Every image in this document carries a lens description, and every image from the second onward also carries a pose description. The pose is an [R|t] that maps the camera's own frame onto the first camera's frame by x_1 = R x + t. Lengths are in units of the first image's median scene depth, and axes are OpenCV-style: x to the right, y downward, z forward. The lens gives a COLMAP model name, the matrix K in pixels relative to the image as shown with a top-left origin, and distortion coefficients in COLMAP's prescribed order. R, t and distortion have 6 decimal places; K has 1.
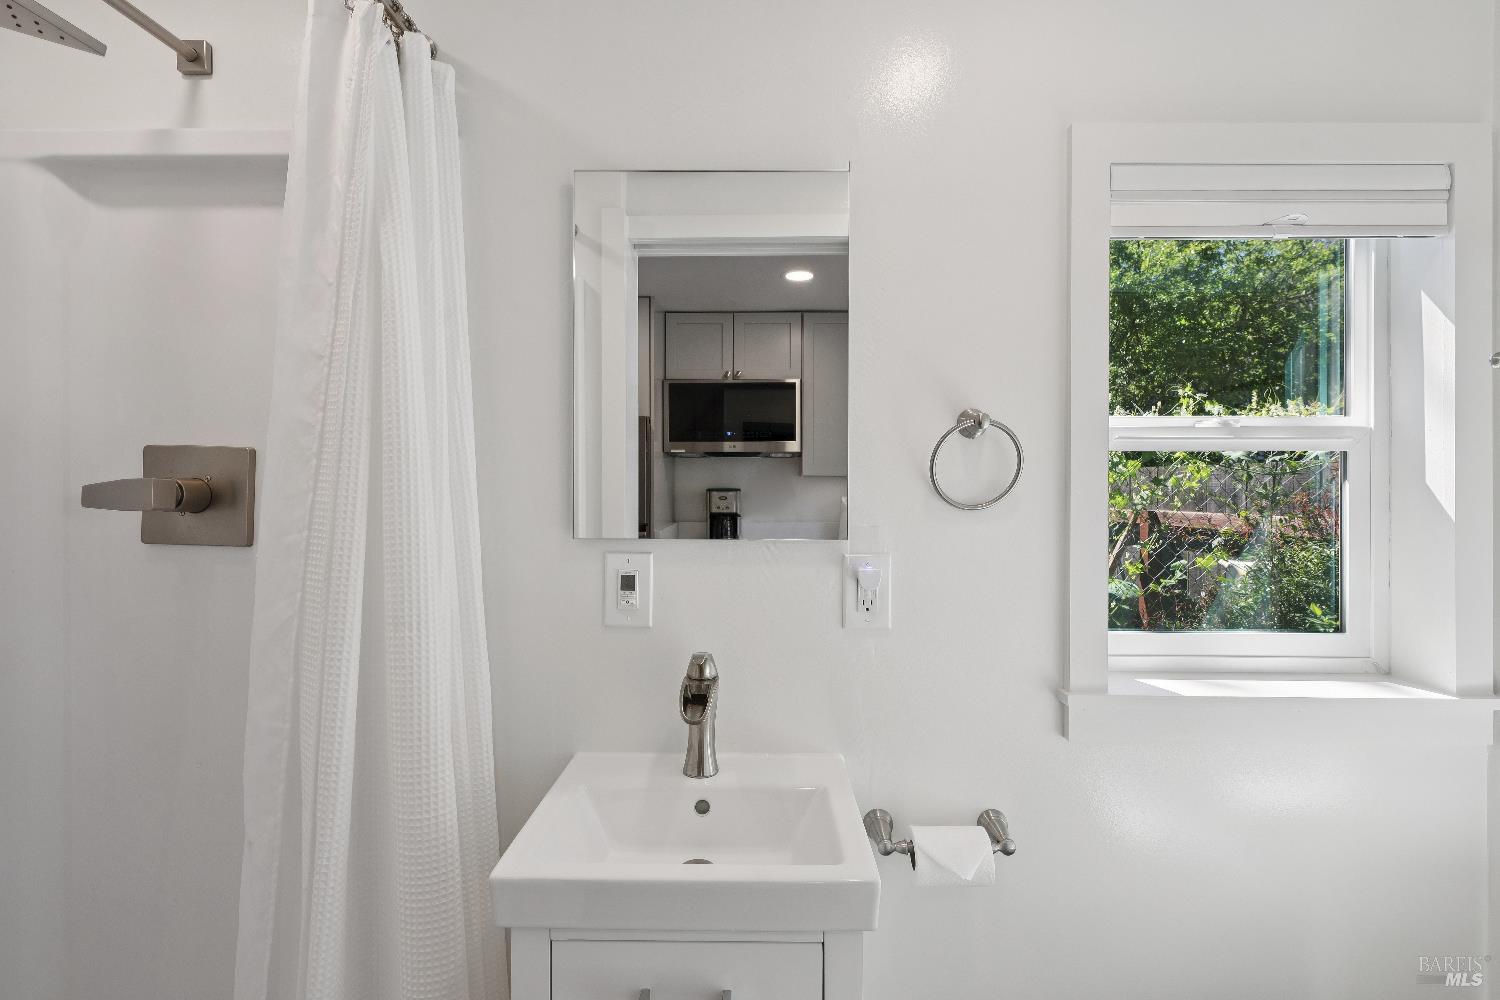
lens RADIAL K [[654.5, 0, 774.9], [0, 654.5, 490.5], [0, 0, 1]] dist [0.002583, 0.000278]
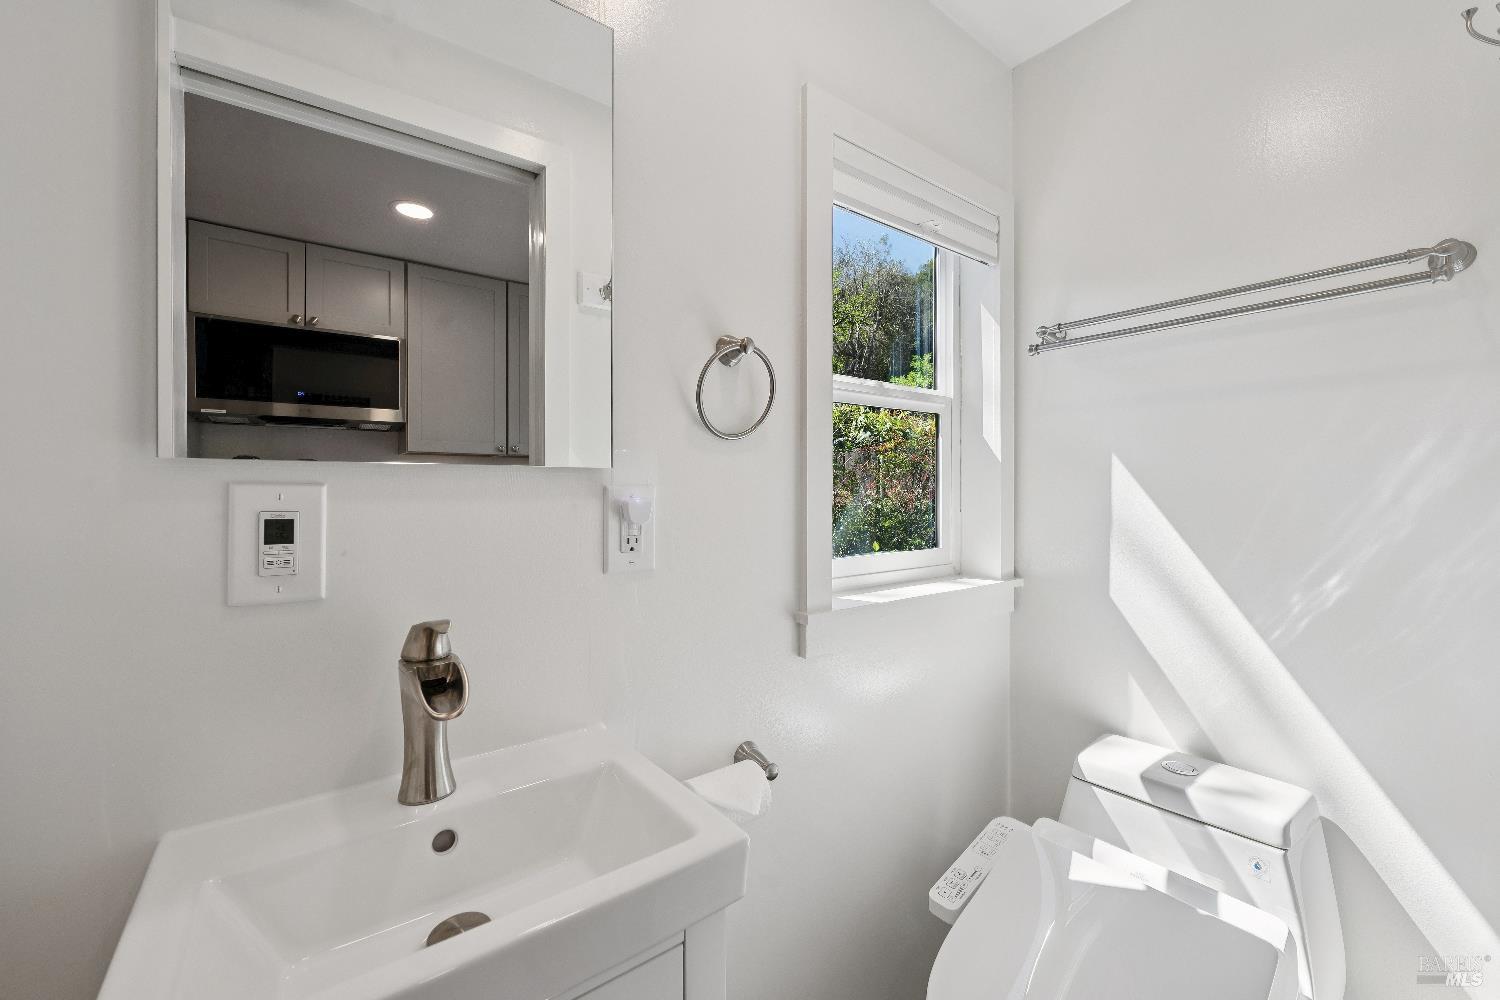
lens RADIAL K [[597.3, 0, 750.7], [0, 597.3, 493.9], [0, 0, 1]] dist [-0.000010, -0.000039]
pose [[0.791435, -0.008543, 0.611194, -0.217974], [0.013517, 0.999902, -0.003527, 0.113759], [-0.611104, 0.011053, 0.791473, 0.275672]]
